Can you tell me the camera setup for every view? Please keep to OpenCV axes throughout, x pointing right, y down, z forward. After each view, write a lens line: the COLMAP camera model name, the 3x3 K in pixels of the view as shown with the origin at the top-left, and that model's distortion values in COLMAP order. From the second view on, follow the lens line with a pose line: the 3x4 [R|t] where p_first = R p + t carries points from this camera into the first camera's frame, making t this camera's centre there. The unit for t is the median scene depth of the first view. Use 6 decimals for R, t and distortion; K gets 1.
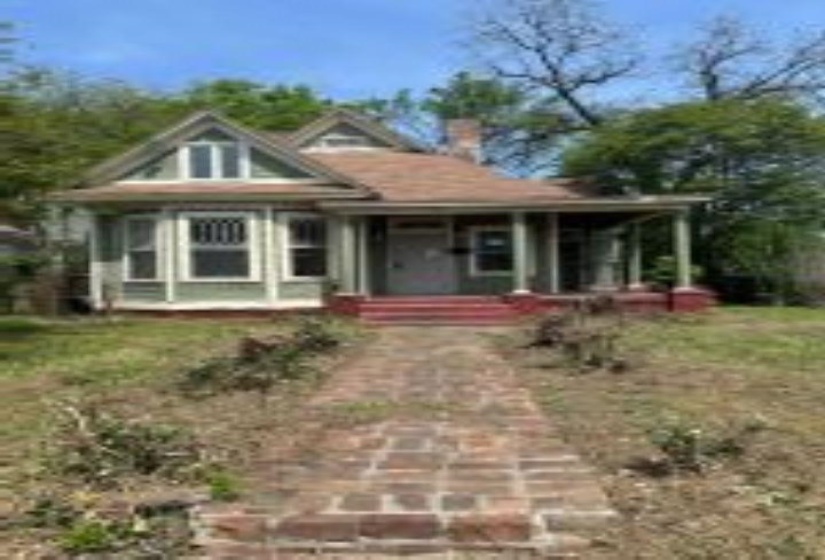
lens RADIAL K [[841.9, 0, 412.5], [0, 841.9, 280.0], [0, 0, 1]] dist [0.002579, 0.003896]
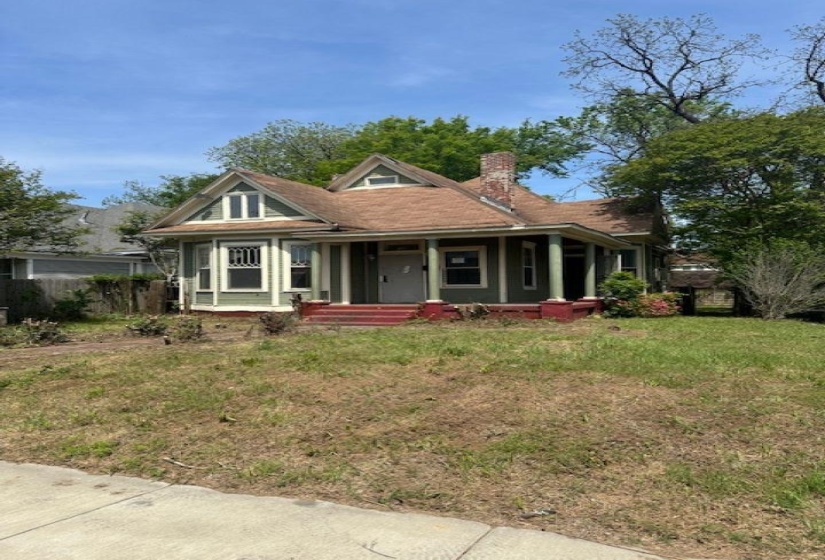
lens RADIAL K [[841.9, 0, 412.5], [0, 841.9, 280.0], [0, 0, 1]] dist [0.002579, 0.003896]
pose [[0.922135, -0.001259, -0.386867, 0.567457], [-0.000863, 0.999986, -0.005311, -0.010146], [0.386868, 0.005232, 0.922120, -0.184687]]
